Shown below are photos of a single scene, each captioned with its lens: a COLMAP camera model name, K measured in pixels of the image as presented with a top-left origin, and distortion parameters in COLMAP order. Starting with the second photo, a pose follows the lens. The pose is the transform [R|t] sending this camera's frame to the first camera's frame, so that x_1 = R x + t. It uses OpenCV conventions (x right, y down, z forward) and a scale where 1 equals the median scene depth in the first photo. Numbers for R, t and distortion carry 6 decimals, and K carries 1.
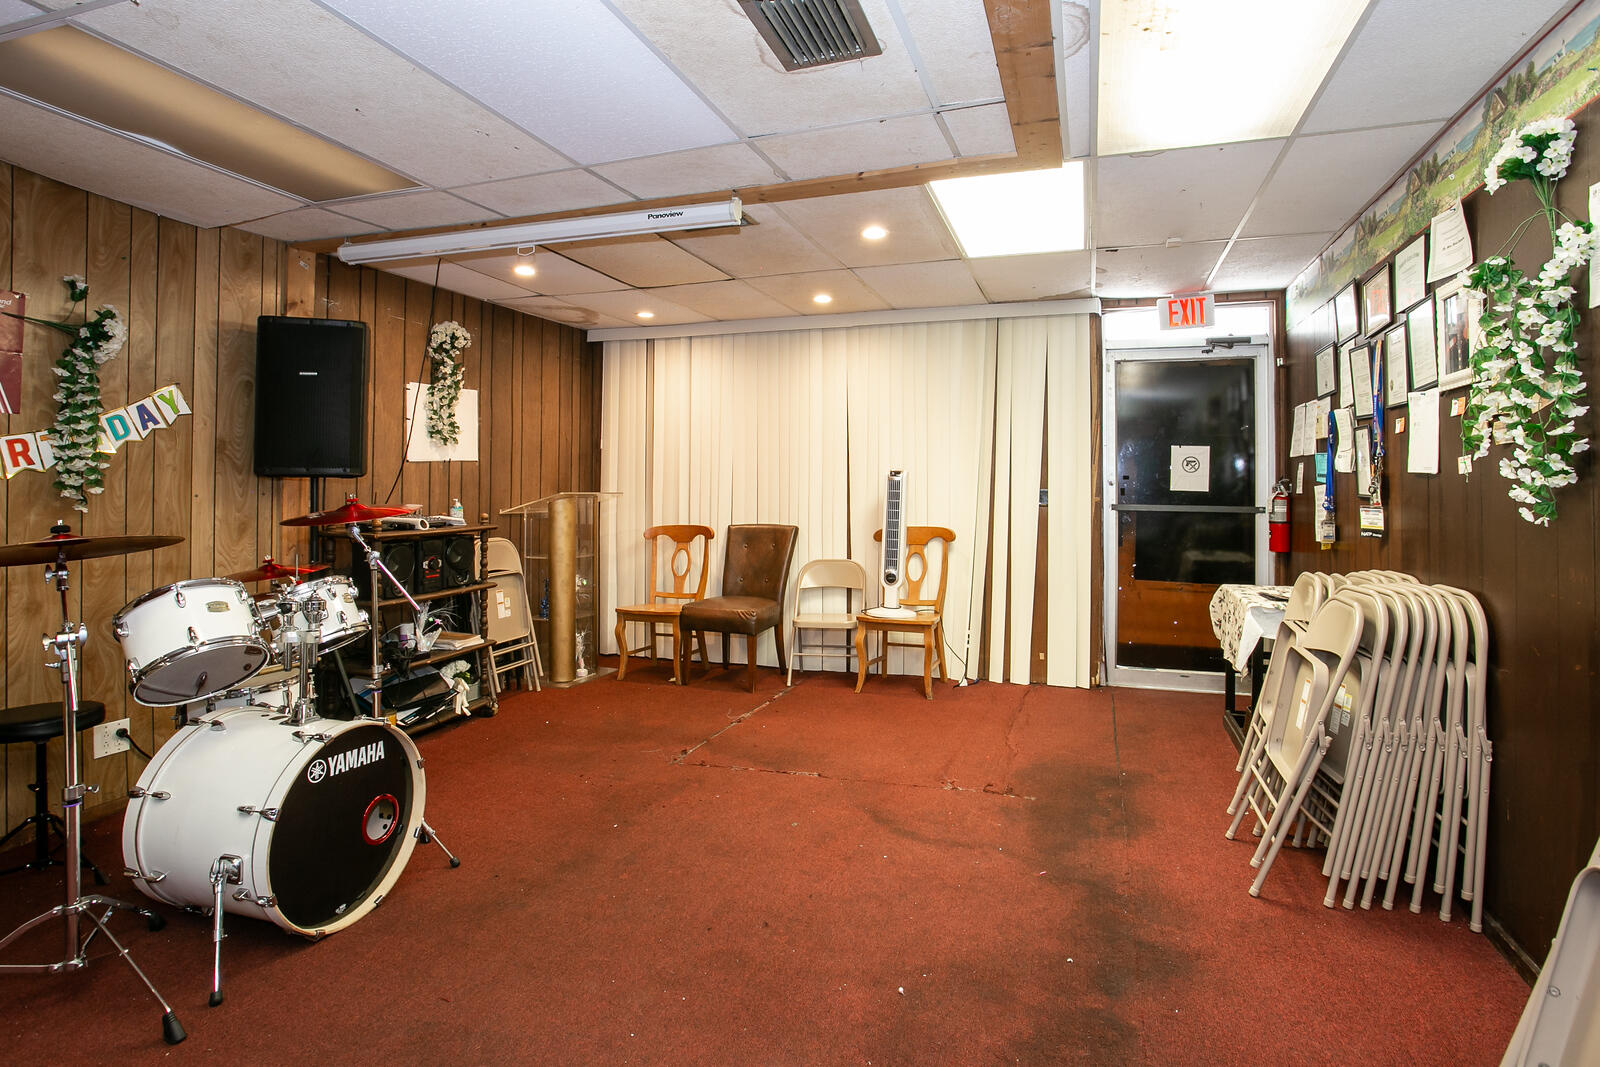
lens RADIAL K [[972.2, 0, 799.3], [0, 972.2, 468.1], [0, 0, 1]] dist [-0.084485, 0.078612]
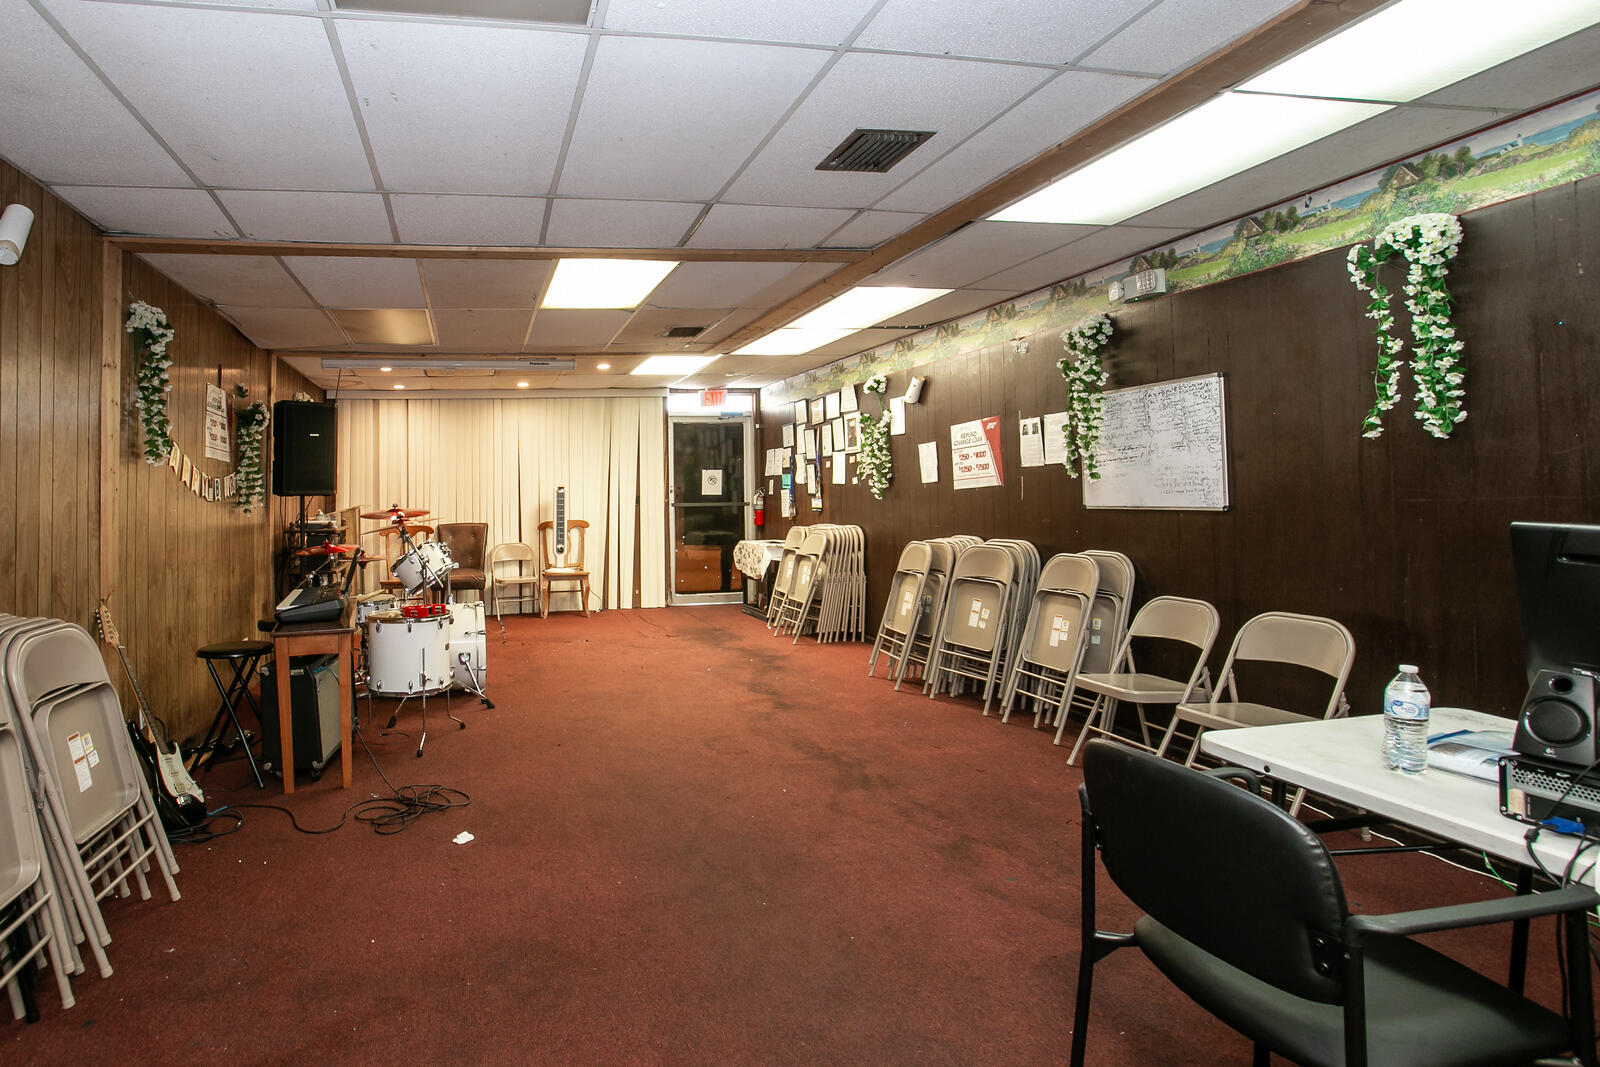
lens RADIAL K [[972.2, 0, 799.3], [0, 972.2, 468.1], [0, 0, 1]] dist [-0.084485, 0.078612]
pose [[0.812010, -0.008438, 0.583583, -0.624943], [0.014933, 0.999869, -0.006321, -0.014439], [-0.583453, 0.013848, 0.812029, -0.694480]]
